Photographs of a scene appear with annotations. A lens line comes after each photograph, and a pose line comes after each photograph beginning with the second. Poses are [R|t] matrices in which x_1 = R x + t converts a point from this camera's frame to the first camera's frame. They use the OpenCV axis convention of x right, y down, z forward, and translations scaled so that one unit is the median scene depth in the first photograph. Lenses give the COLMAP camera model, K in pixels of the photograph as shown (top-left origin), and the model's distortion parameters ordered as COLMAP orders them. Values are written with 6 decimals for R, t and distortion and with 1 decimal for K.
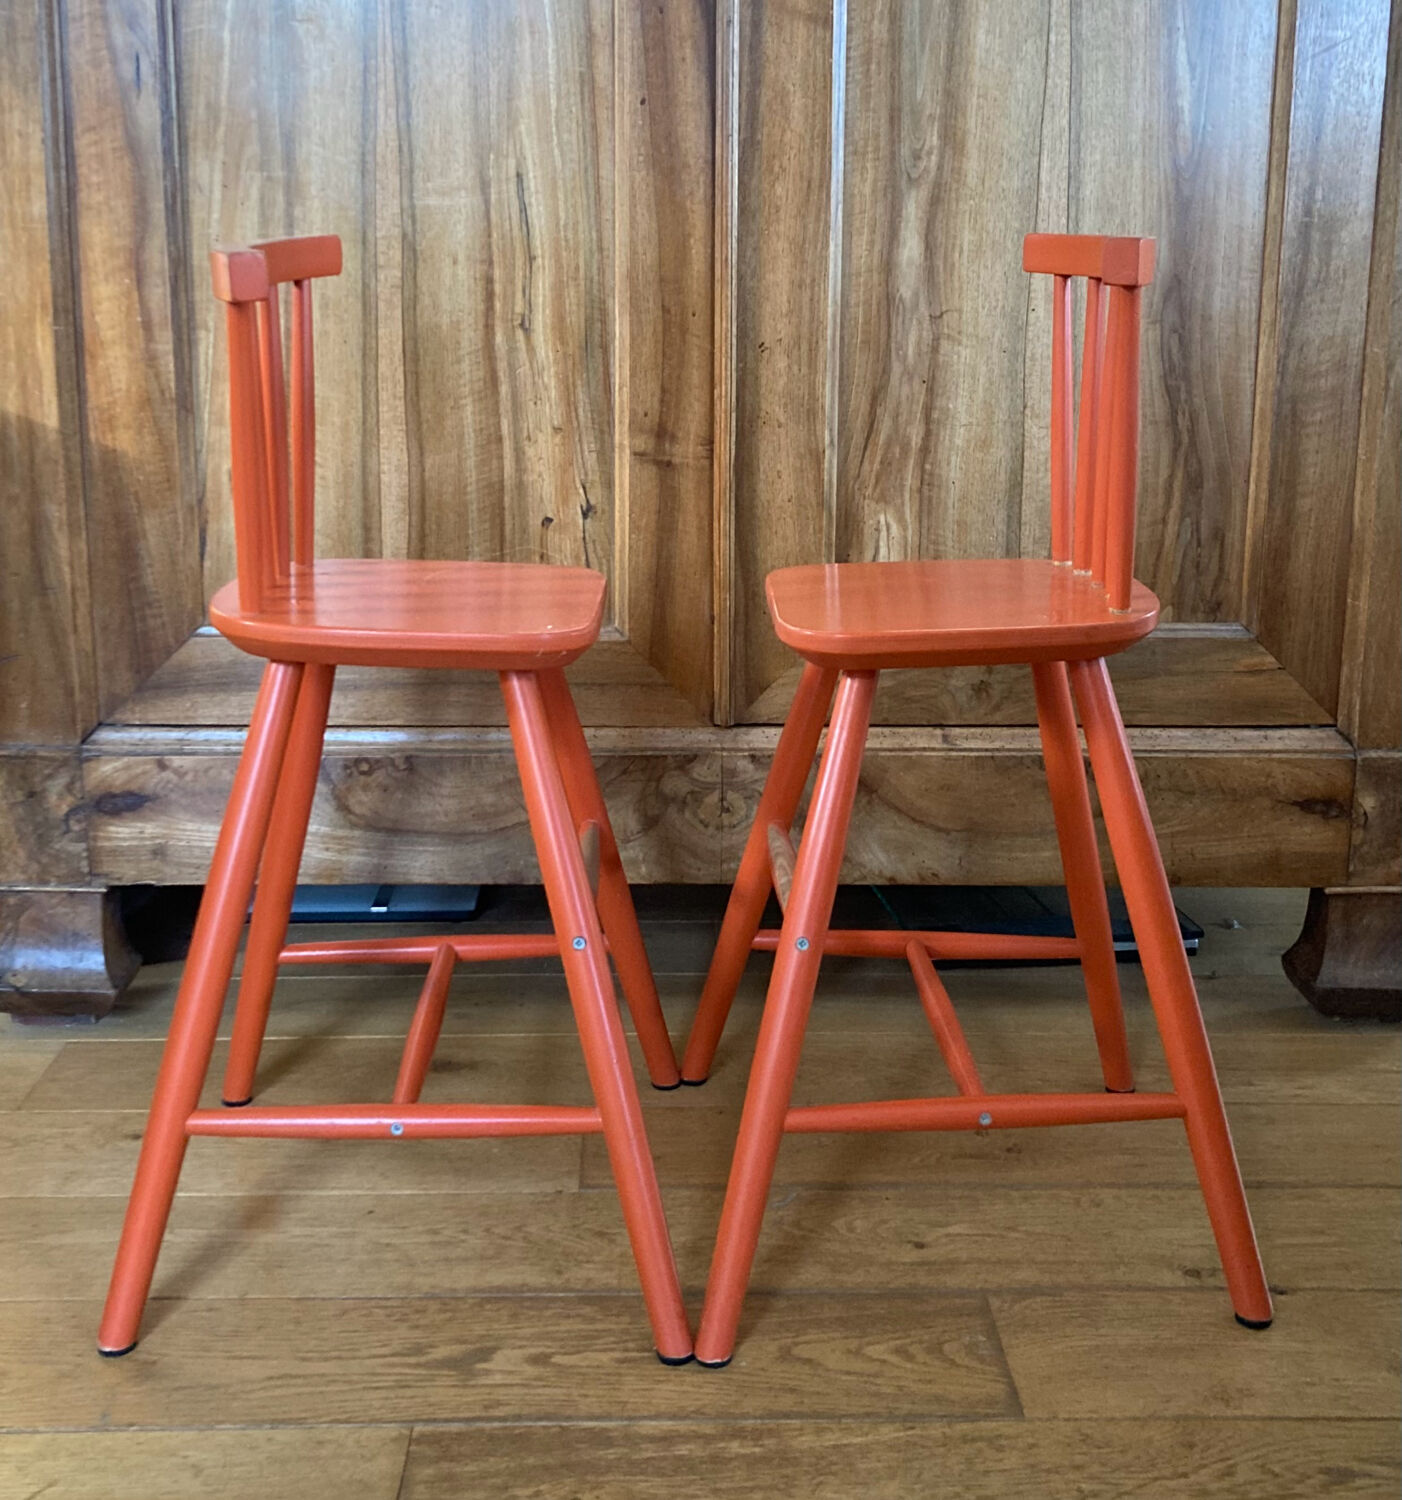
lens RADIAL K [[1868.9, 0, 696.8], [0, 1868.9, 634.2], [0, 0, 1]] dist [0.147547, -0.389746]
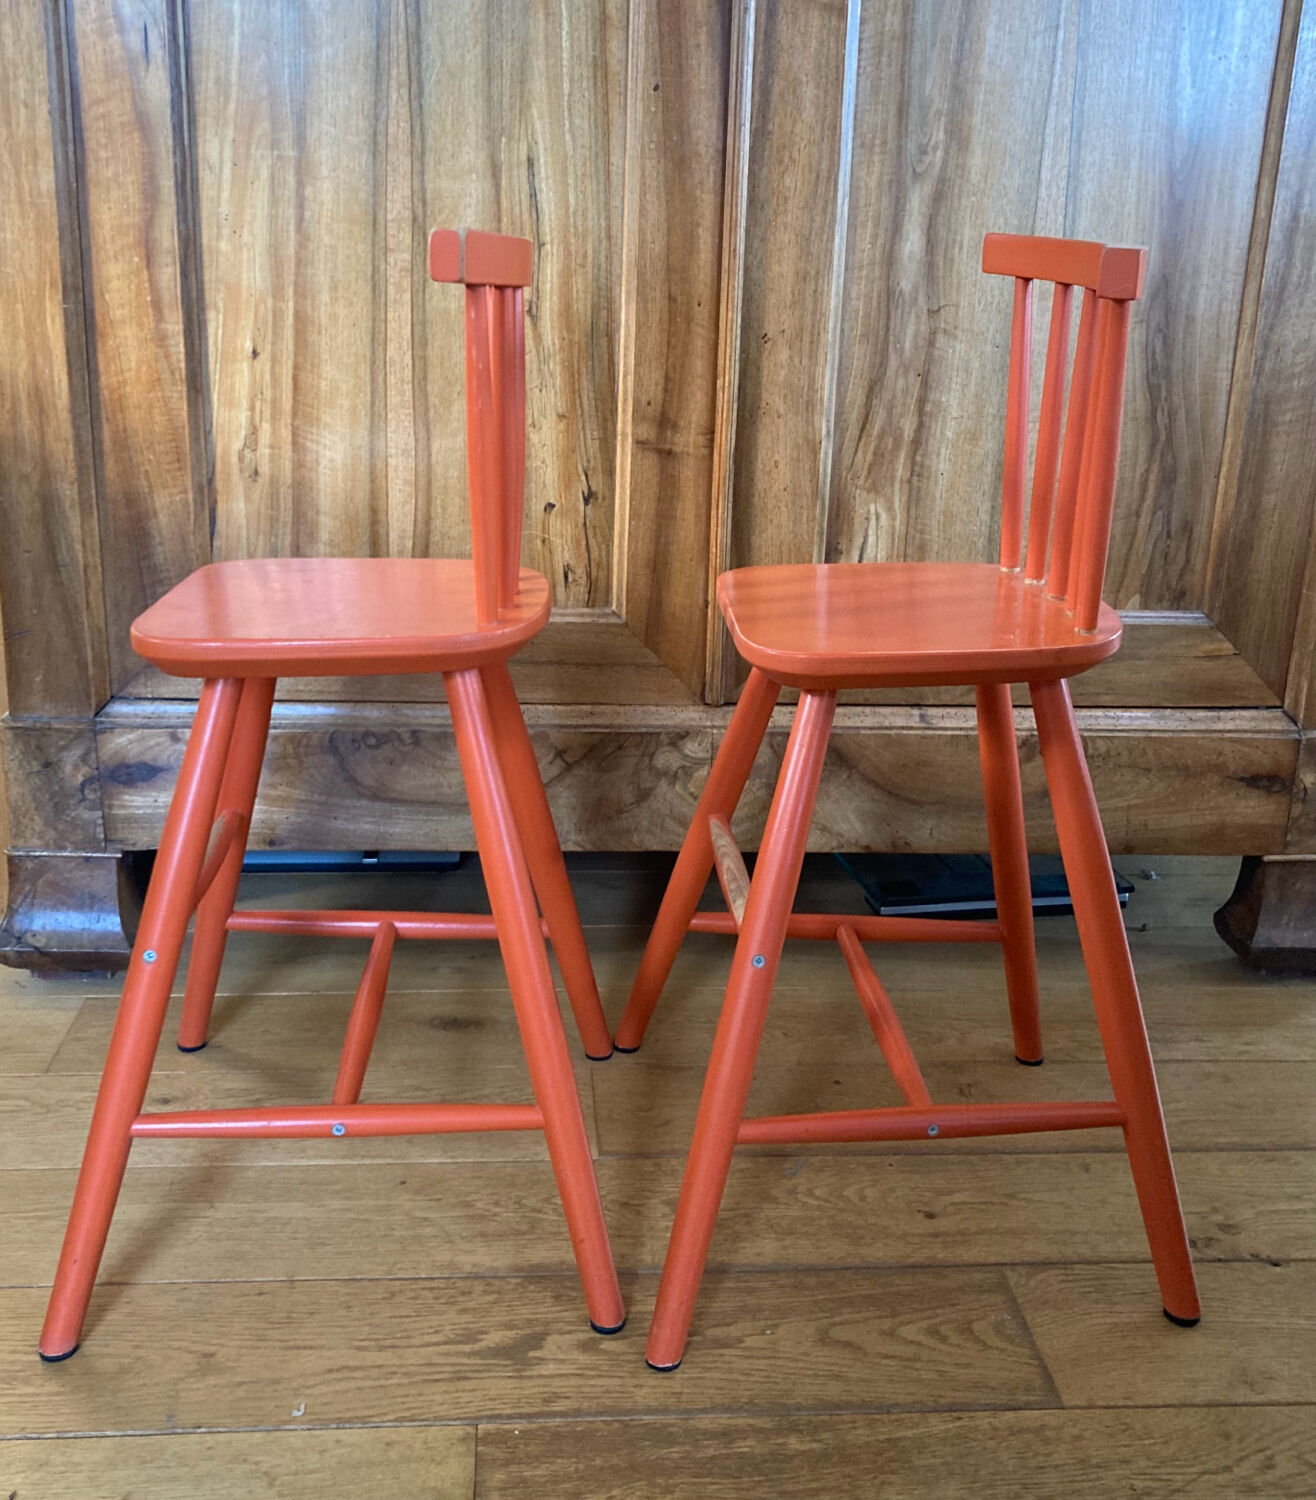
lens RADIAL K [[1586.7, 0, 632.3], [0, 1586.7, 701.4], [0, 0, 1]] dist [0.078575, -0.150725]
pose [[0.998605, 0.008267, 0.052146, -0.080260], [-0.013110, 0.995558, 0.093231, -0.035988], [-0.051144, -0.093785, 0.994278, 0.121815]]
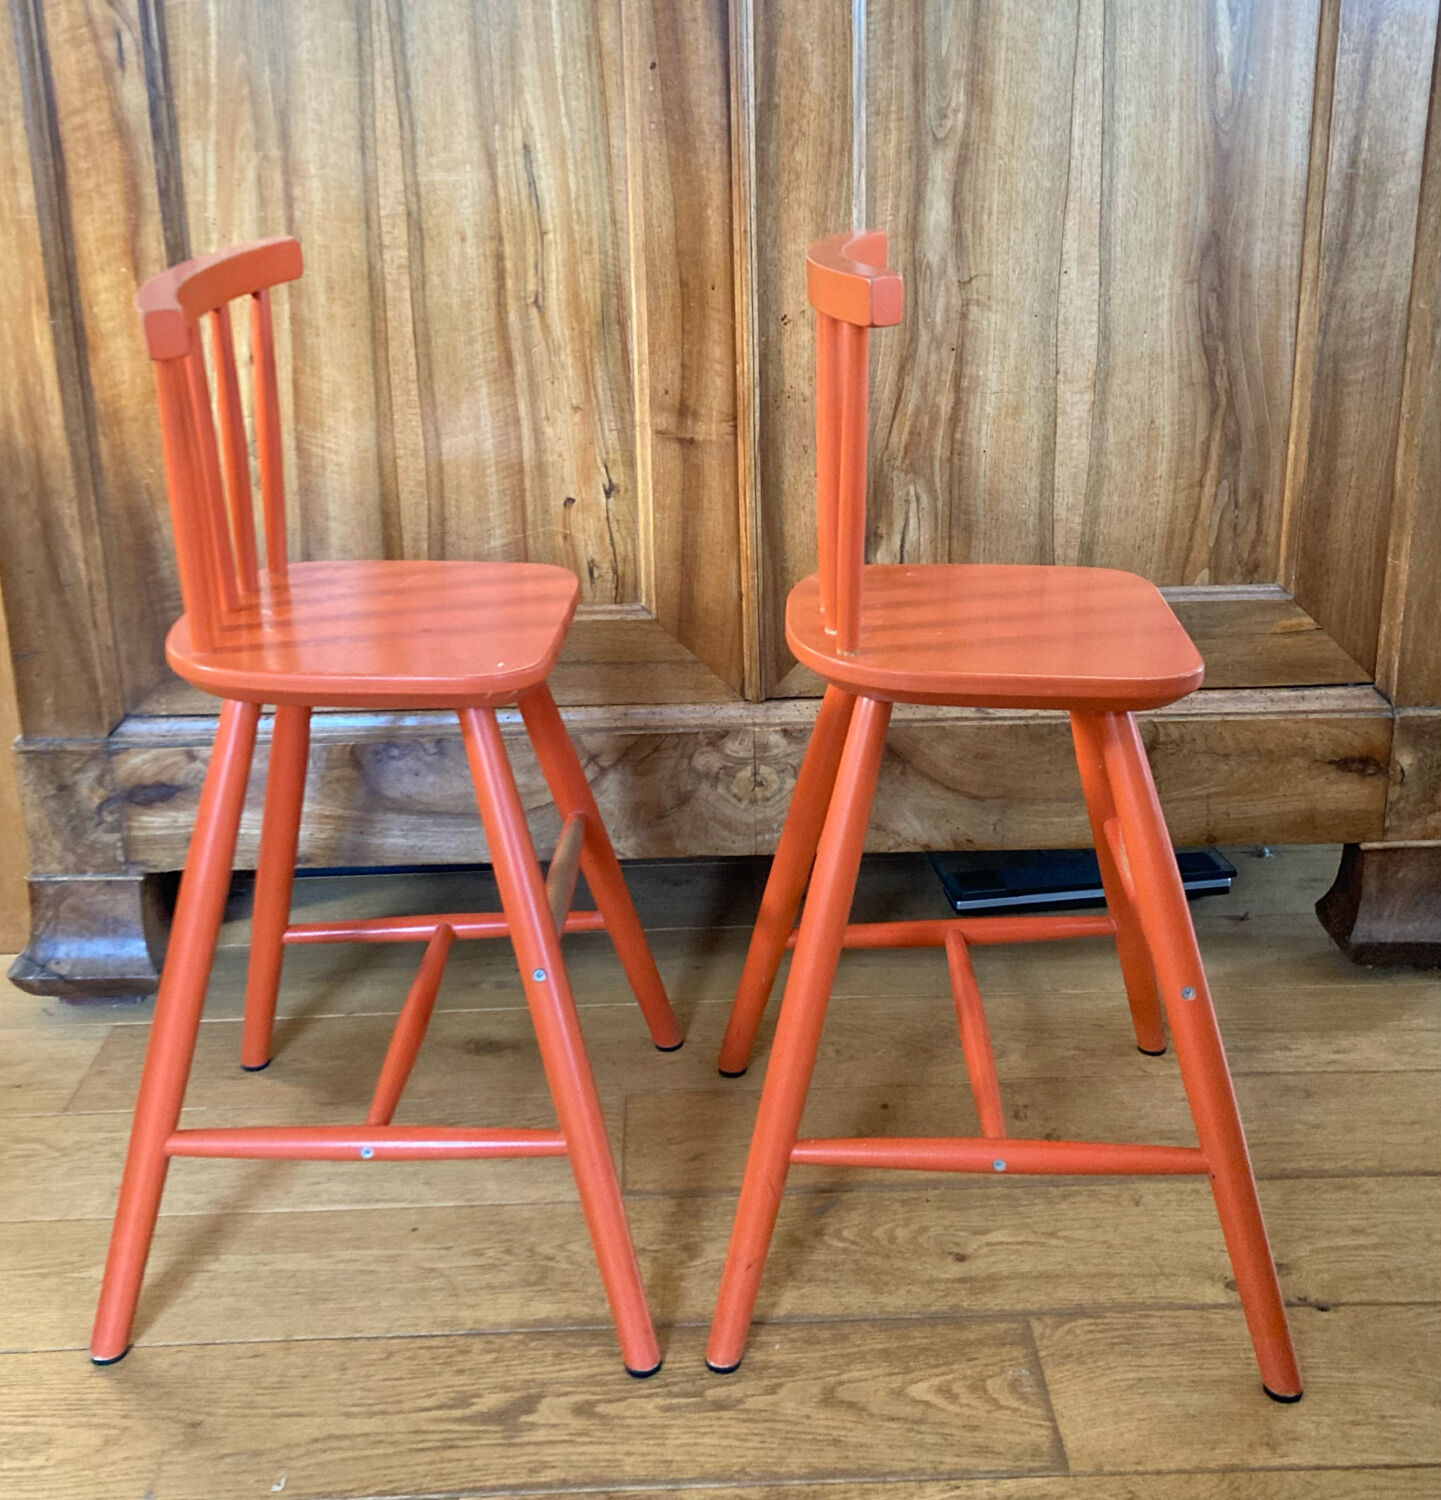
lens RADIAL K [[1761.8, 0, 725.5], [0, 1761.8, 613.2], [0, 0, 1]] dist [0.121282, -0.275716]
pose [[0.999648, -0.025516, -0.007294, 0.007067], [0.026146, 0.994028, 0.105947, -0.099248], [0.004547, -0.106101, 0.994345, 0.078957]]
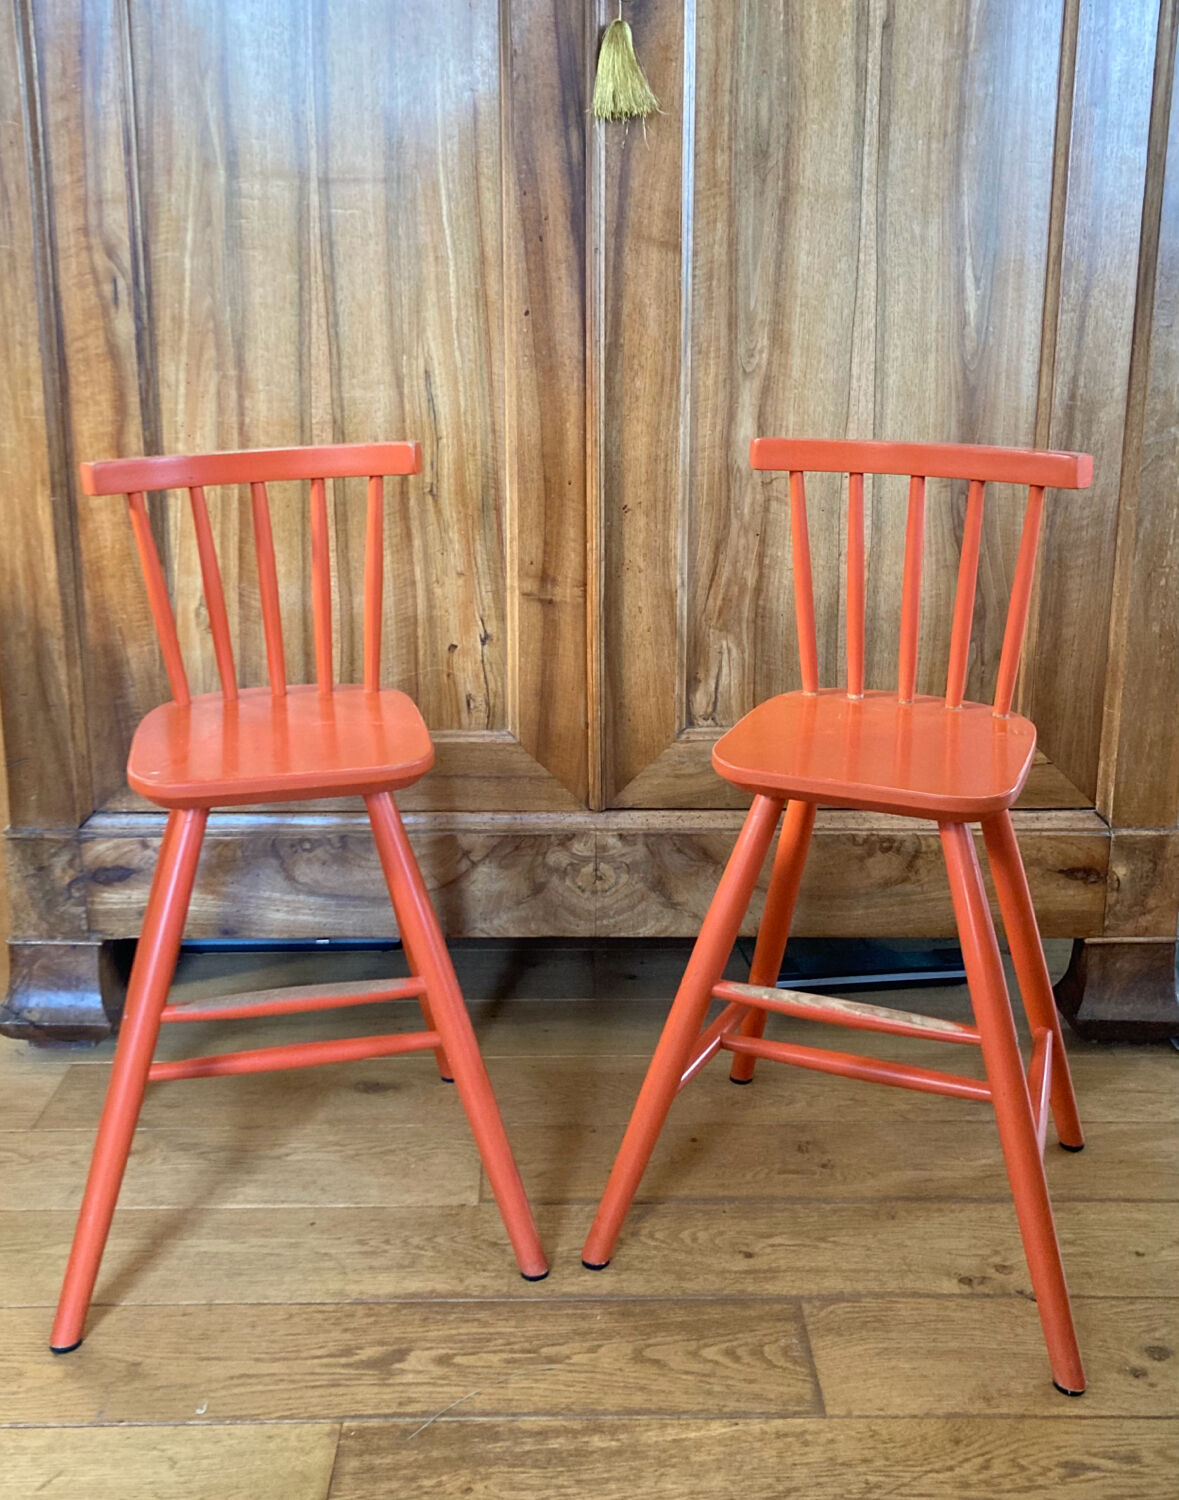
lens RADIAL K [[1555.2, 0, 578.1], [0, 1555.2, 659.4], [0, 0, 1]] dist [0.184233, -0.540809]
pose [[0.999875, -0.004442, -0.015190, 0.018703], [0.005038, 0.999210, 0.039427, -0.093944], [0.015003, -0.039498, 0.999107, -0.026939]]
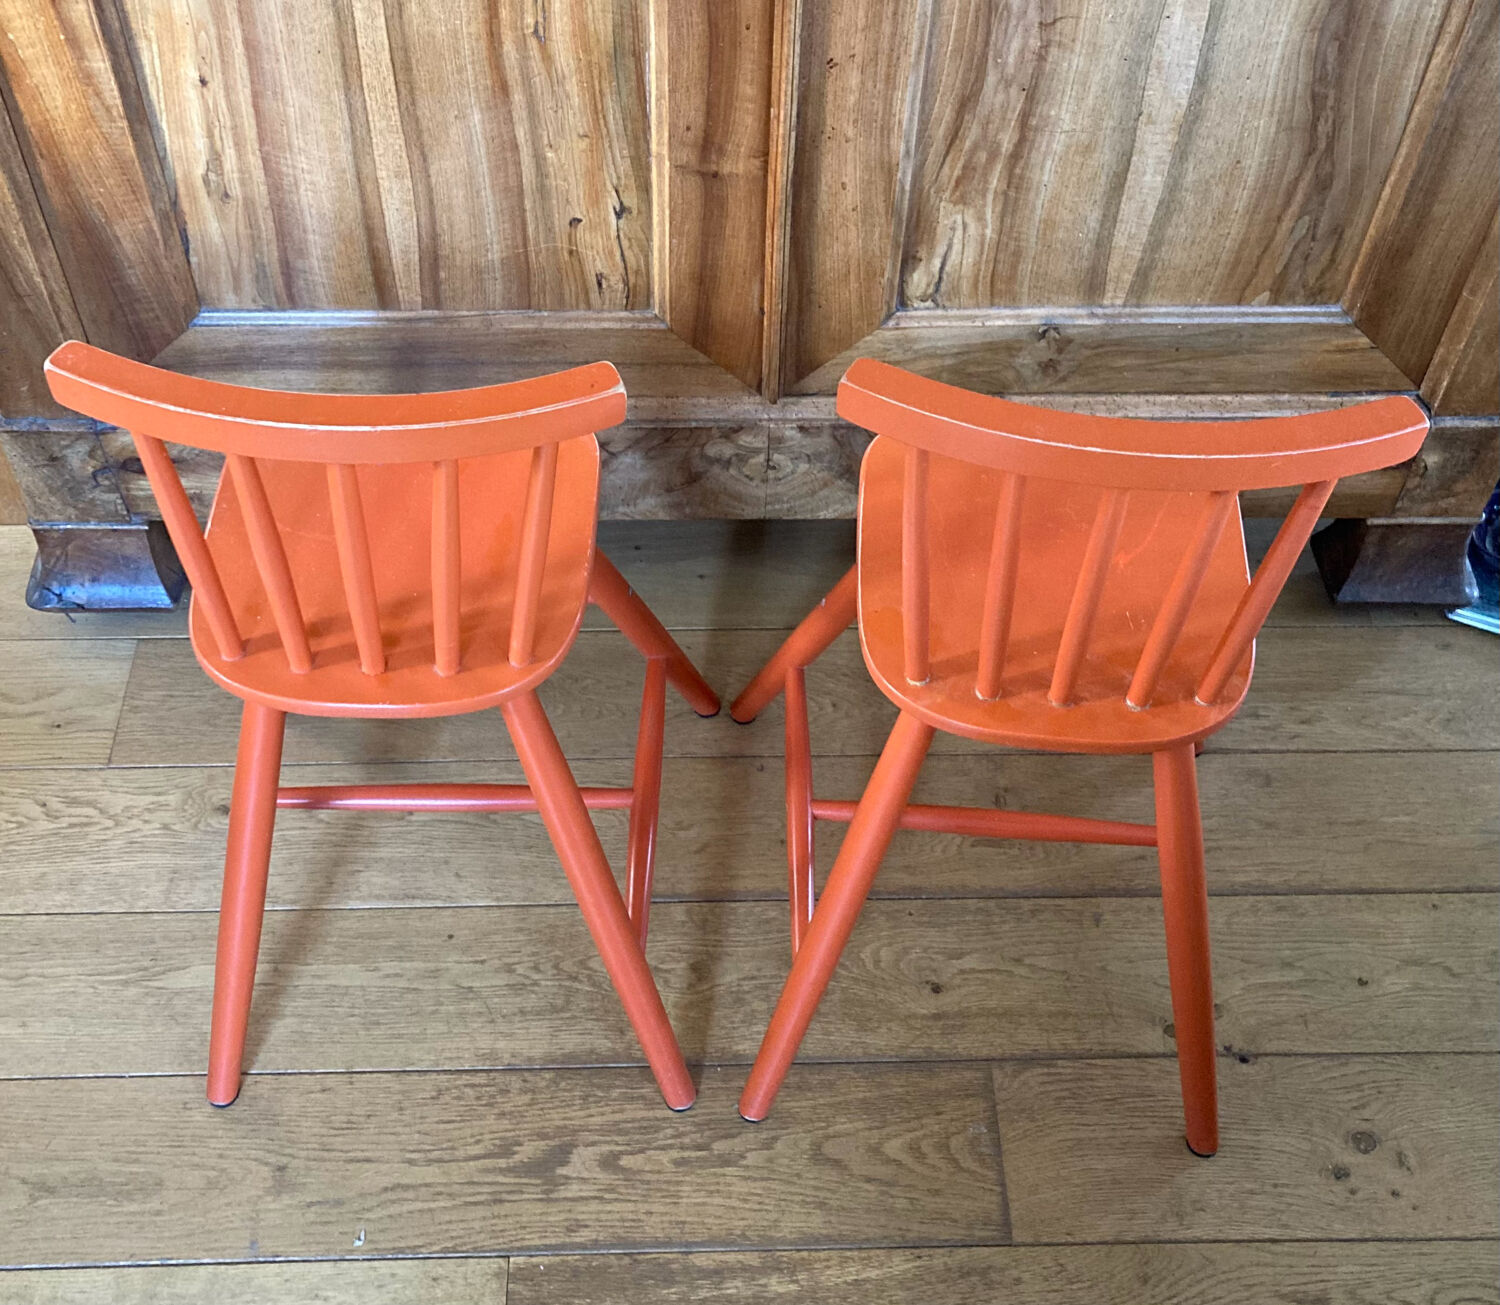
lens RADIAL K [[1796.4, 0, 731.0], [0, 1796.4, 472.5], [0, 0, 1]] dist [0.087969, -0.215368]
pose [[0.999936, 0.005101, 0.010099, -0.015415], [-0.010151, 0.798614, 0.601758, -0.479194], [-0.004995, -0.601822, 0.798614, 0.262576]]
